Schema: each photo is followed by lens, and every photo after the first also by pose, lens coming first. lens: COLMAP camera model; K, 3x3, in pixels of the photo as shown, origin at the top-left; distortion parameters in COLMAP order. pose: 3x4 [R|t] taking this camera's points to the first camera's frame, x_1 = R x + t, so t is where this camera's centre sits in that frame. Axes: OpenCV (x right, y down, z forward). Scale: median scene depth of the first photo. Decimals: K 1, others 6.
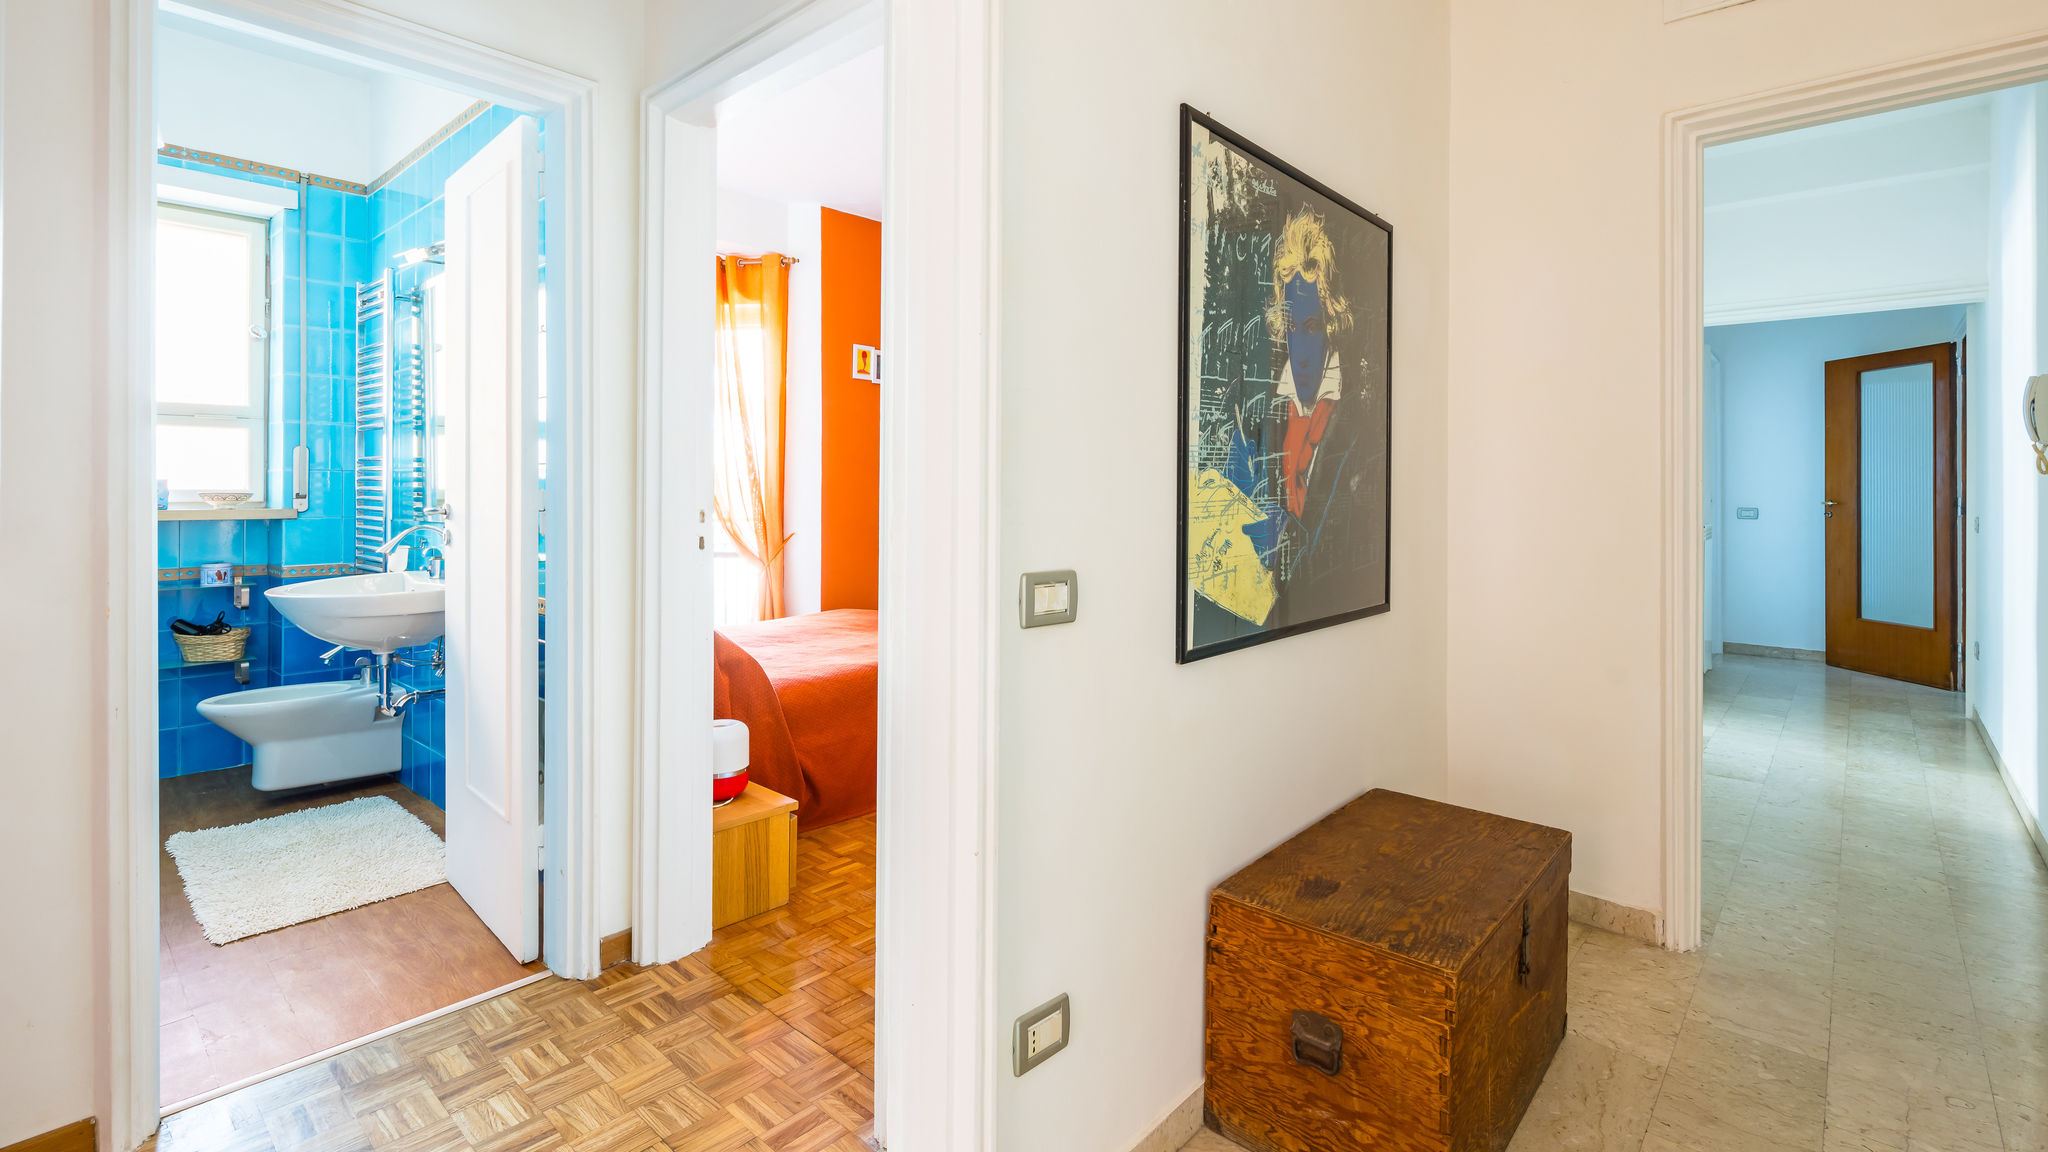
lens RADIAL K [[937.2, 0, 1026.1], [0, 937.2, 503.1], [0, 0, 1]] dist [-0.004289, -0.000010]
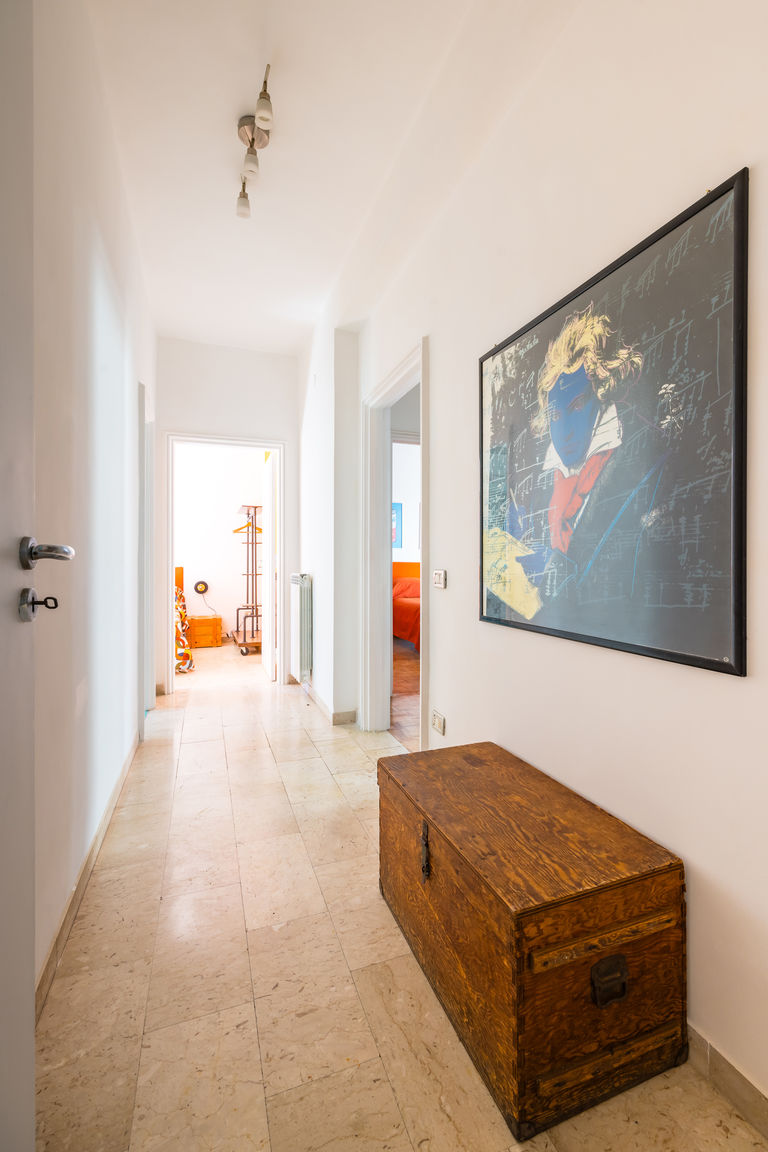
lens RADIAL K [[489.7, 0, 383.8], [0, 489.7, 557.9], [0, 0, 1]] dist [0.001742, 0.000109]
pose [[-0.468511, -0.000518, -0.883458, 1.165577], [-0.003877, 0.999991, 0.001469, 0.025633], [0.883449, 0.004114, -0.468509, 1.232786]]
